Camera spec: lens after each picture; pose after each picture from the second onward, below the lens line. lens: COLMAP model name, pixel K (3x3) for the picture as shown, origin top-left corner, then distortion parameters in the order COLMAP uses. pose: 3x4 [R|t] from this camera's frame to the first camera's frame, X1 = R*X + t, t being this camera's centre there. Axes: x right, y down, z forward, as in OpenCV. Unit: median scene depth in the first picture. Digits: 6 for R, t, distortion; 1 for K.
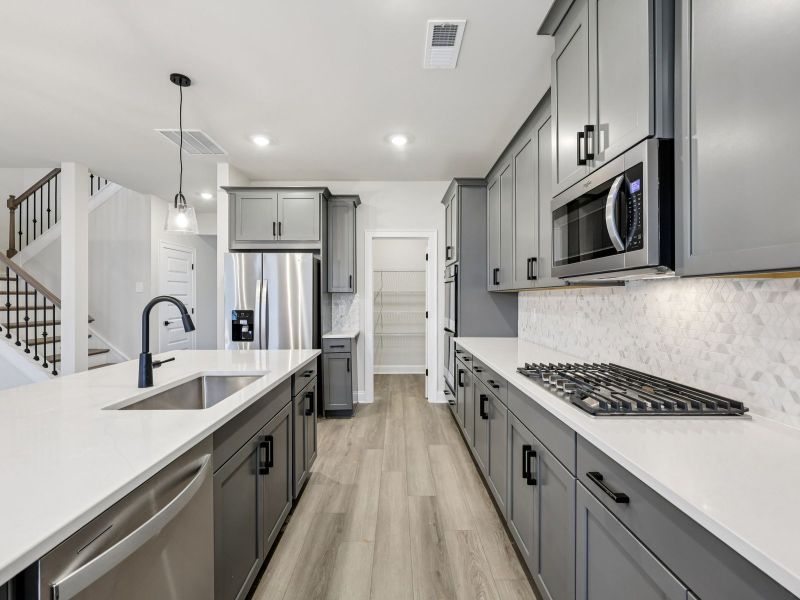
lens RADIAL K [[369.2, 0, 400.0], [0, 369.2, 300.0], [0, 0, 1]] dist [-0.001220, -0.000184]
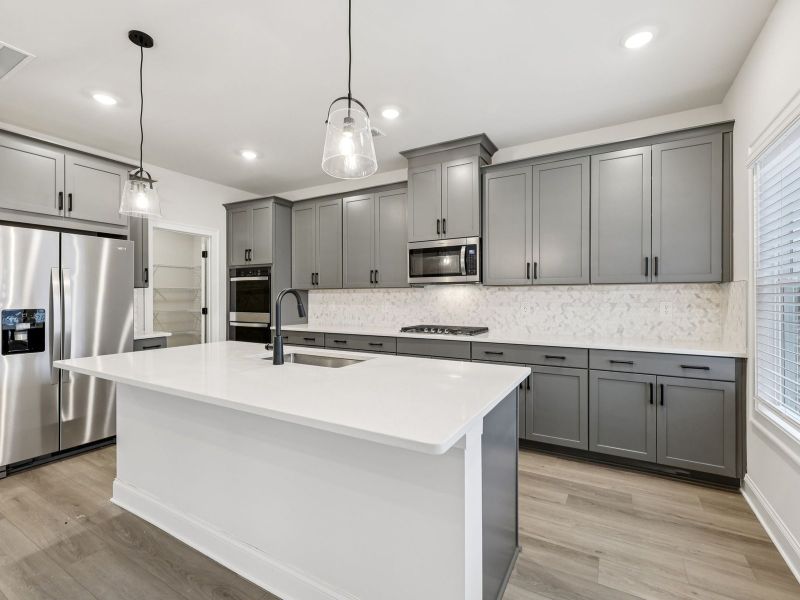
lens RADIAL K [[369.2, 0, 400.0], [0, 369.2, 300.0], [0, 0, 1]] dist [-0.001220, -0.000184]
pose [[0.510379, -0.005905, 0.859929, -1.035976], [0.005670, 0.999978, 0.003501, 0.018323], [-0.859931, 0.003089, 0.510401, 0.034701]]
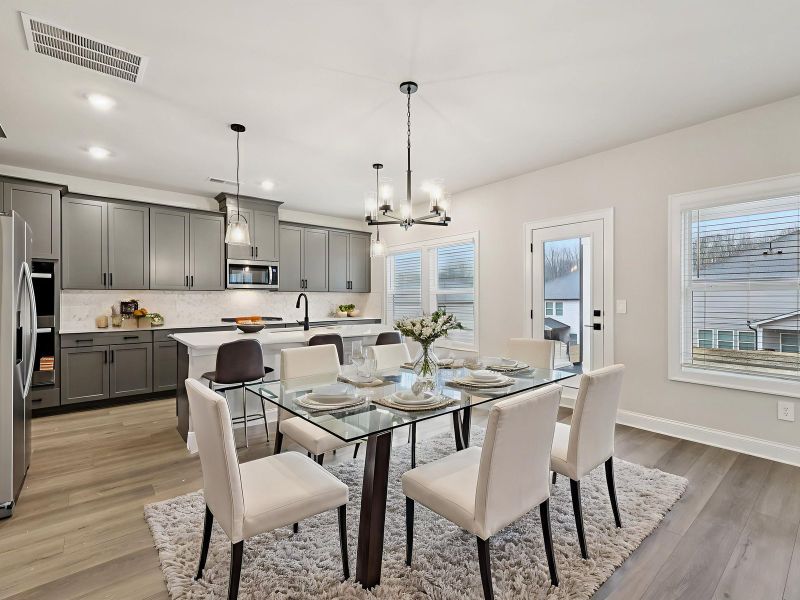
lens RADIAL K [[369.2, 0, 400.0], [0, 369.2, 300.0], [0, 0, 1]] dist [-0.001220, -0.000184]
pose [[-0.633735, 0.001494, 0.773549, -2.005007], [0.007393, 0.999964, 0.004126, 0.022981], [-0.773515, 0.008333, -0.633723, 1.403475]]
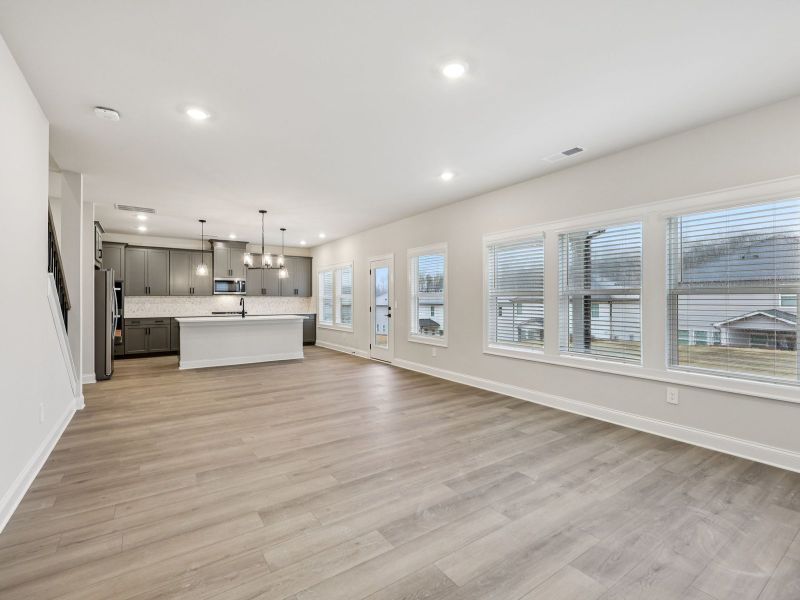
lens RADIAL K [[371.3, 0, 393.0], [0, 371.3, 299.2], [0, 0, 1]] dist [0.024032, -0.000383]
pose [[-0.543362, 0.007743, 0.839463, -3.863957], [0.005089, 0.999969, -0.005930, 0.036759], [-0.839483, 0.001050, -0.543385, 1.345953]]
